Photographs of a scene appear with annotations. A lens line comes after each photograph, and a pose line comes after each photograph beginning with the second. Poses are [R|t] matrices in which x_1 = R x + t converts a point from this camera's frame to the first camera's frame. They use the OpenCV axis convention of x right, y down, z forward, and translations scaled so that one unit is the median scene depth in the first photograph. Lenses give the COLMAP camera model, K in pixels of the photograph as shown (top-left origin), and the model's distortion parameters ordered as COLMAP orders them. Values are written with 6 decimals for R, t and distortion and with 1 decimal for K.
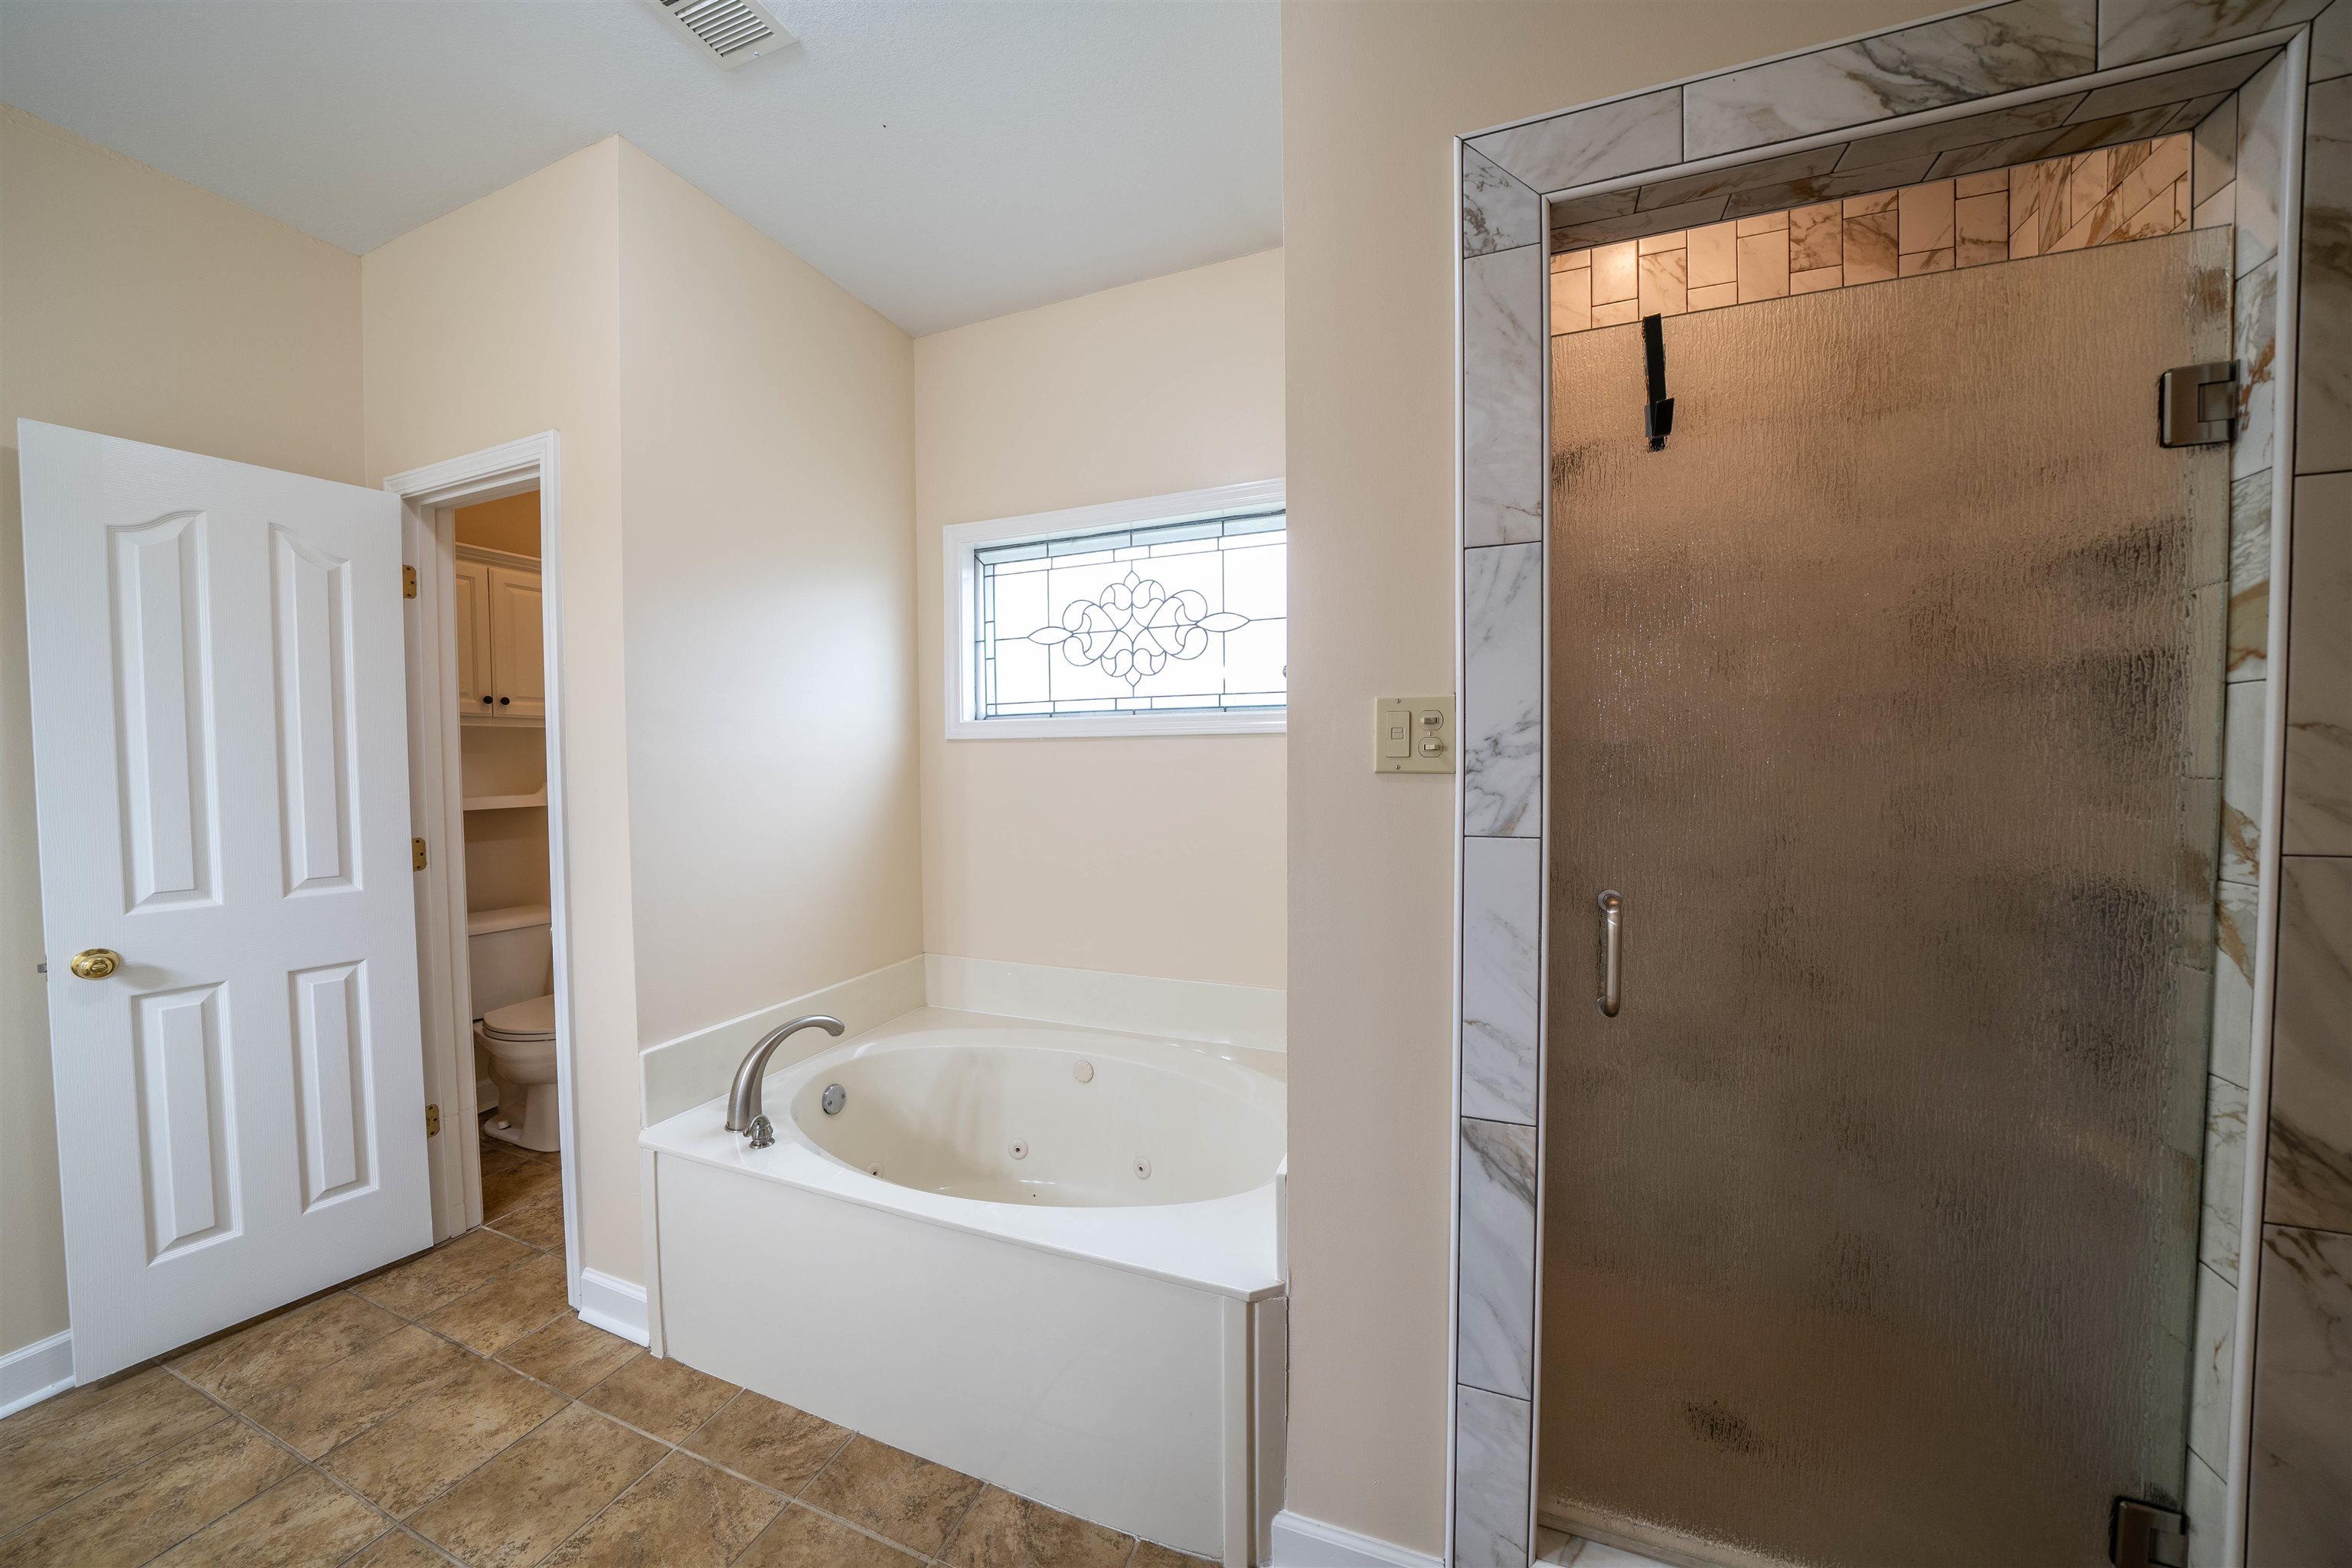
lens RADIAL K [[813.8, 0, 1162.9], [0, 813.8, 788.3], [0, 0, 1]] dist [-0.028262, 0.004373]
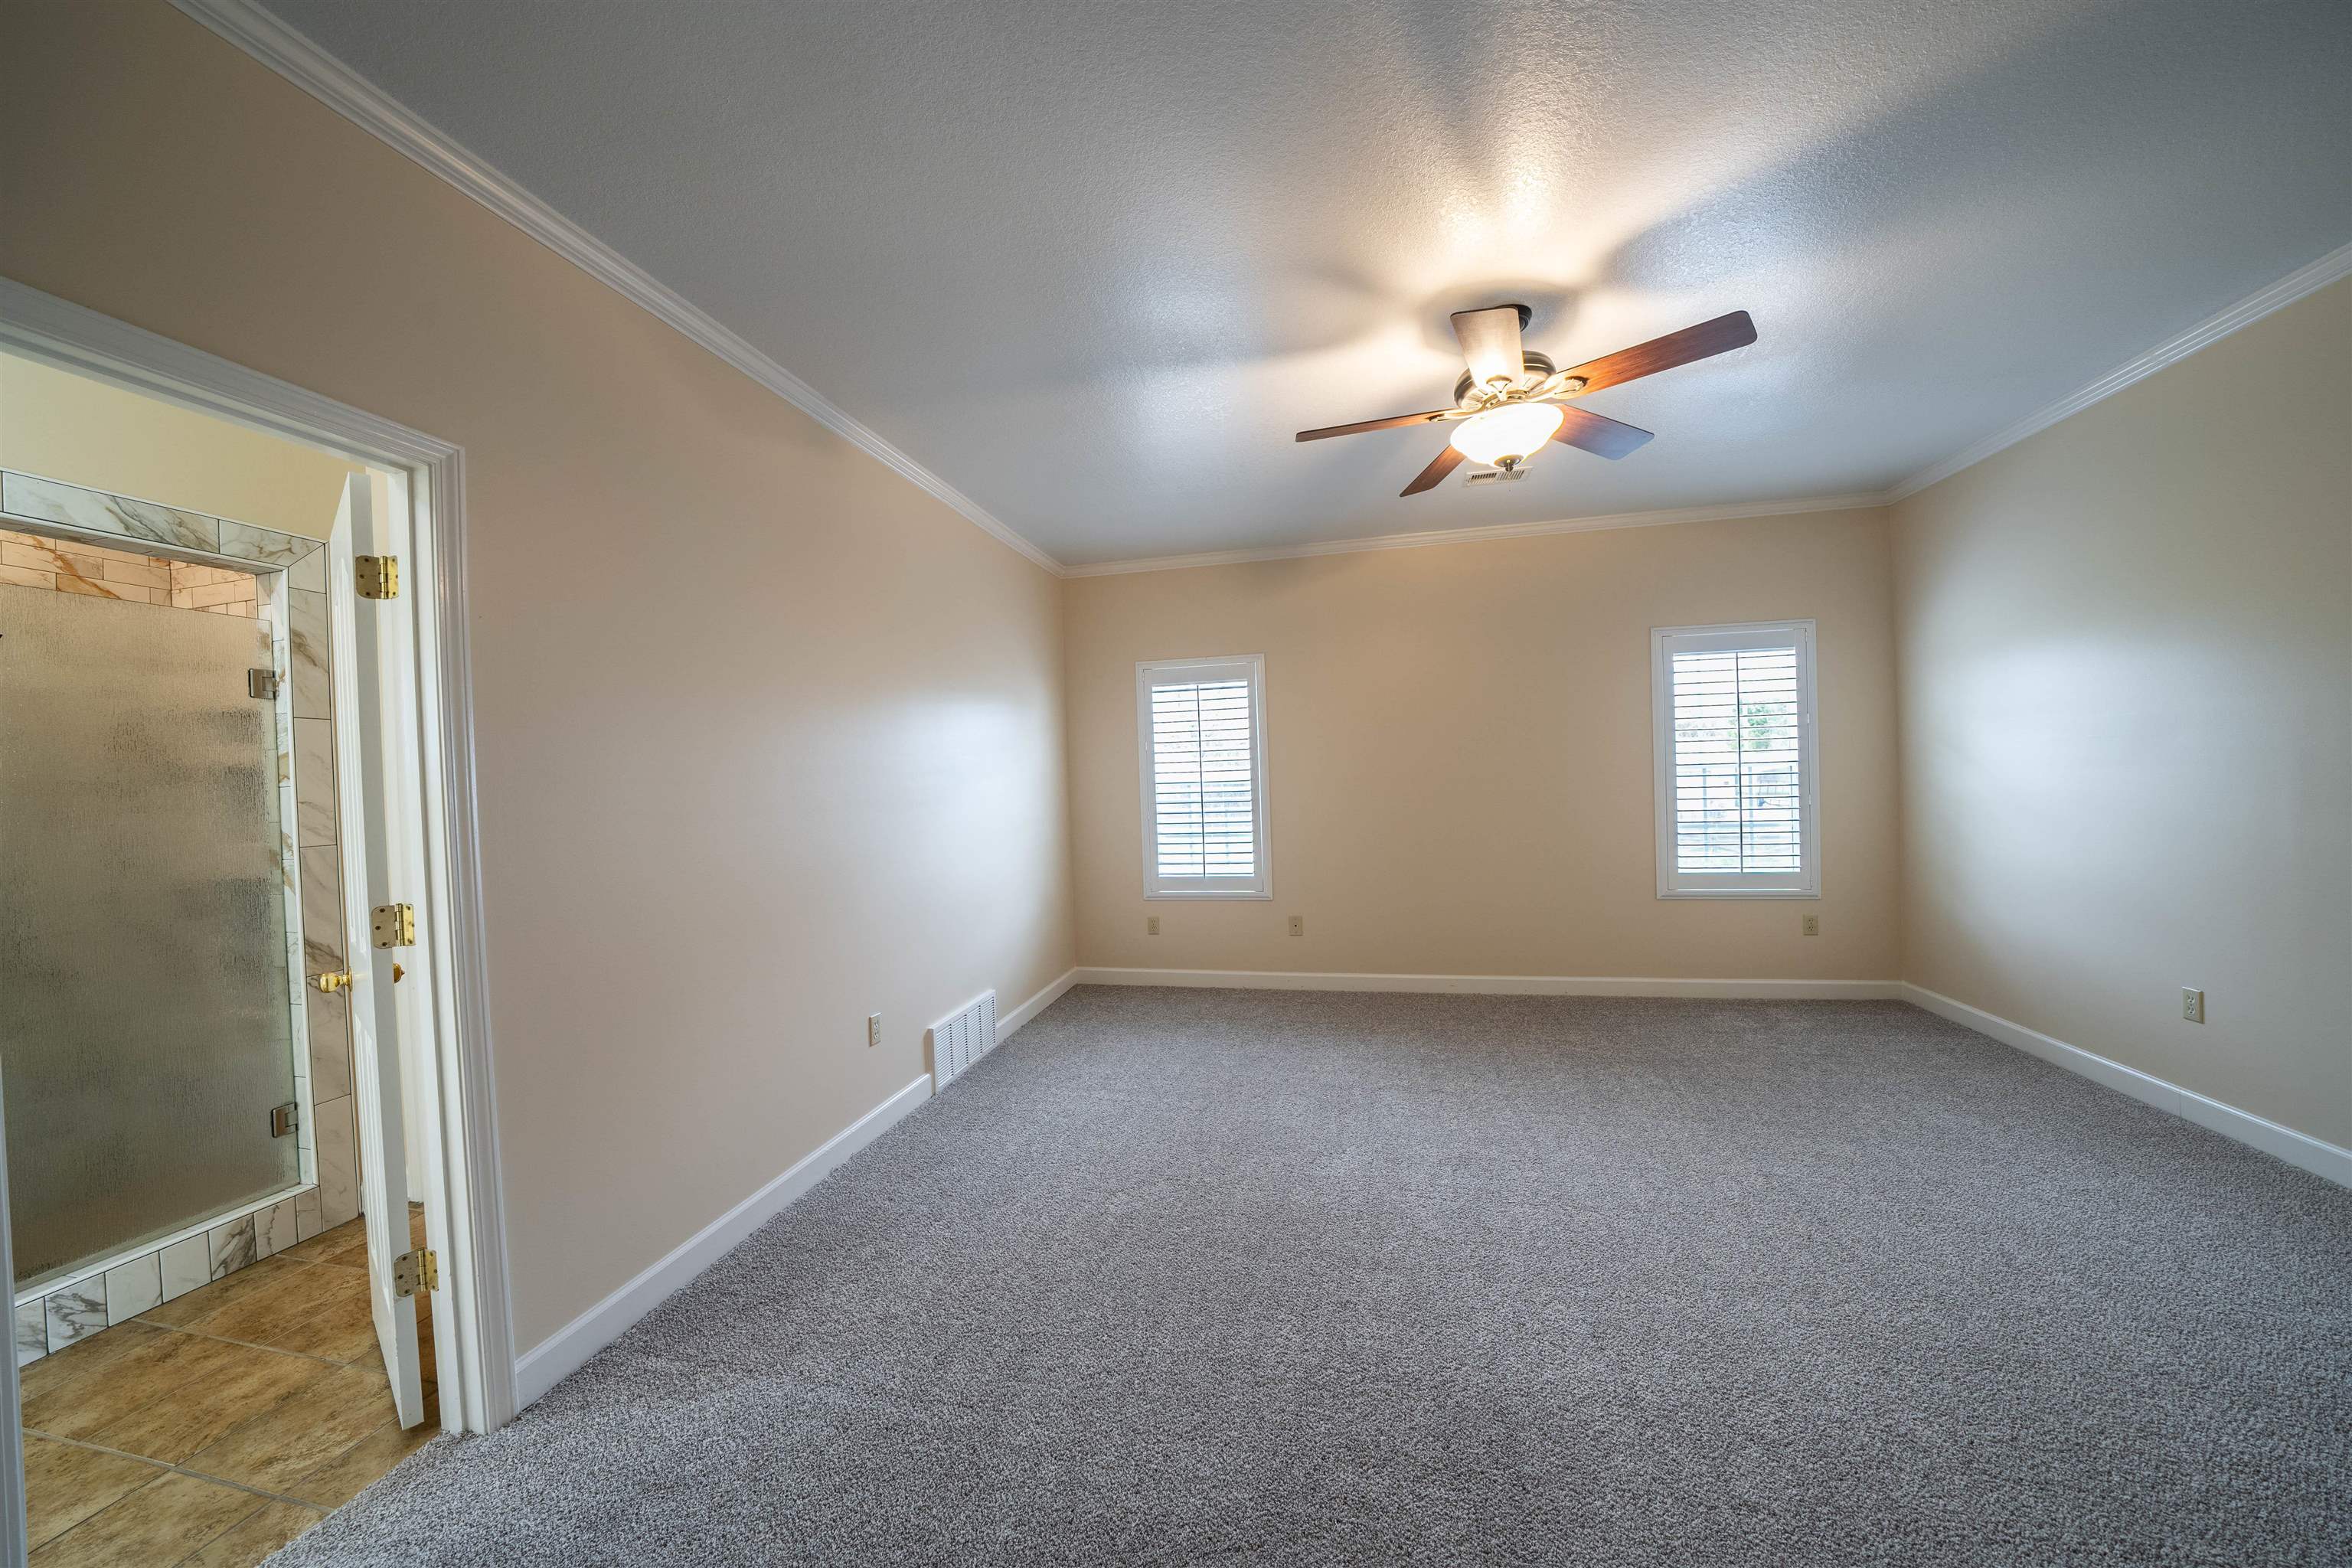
lens RADIAL K [[814.8, 0, 1163.5], [0, 814.8, 789.0], [0, 0, 1]] dist [-0.027872, 0.003150]
pose [[-0.167762, 0.003093, 0.985823, -1.853164], [0.070551, 0.997469, 0.008876, 0.064622], [-0.983300, 0.071039, -0.167556, -1.551573]]
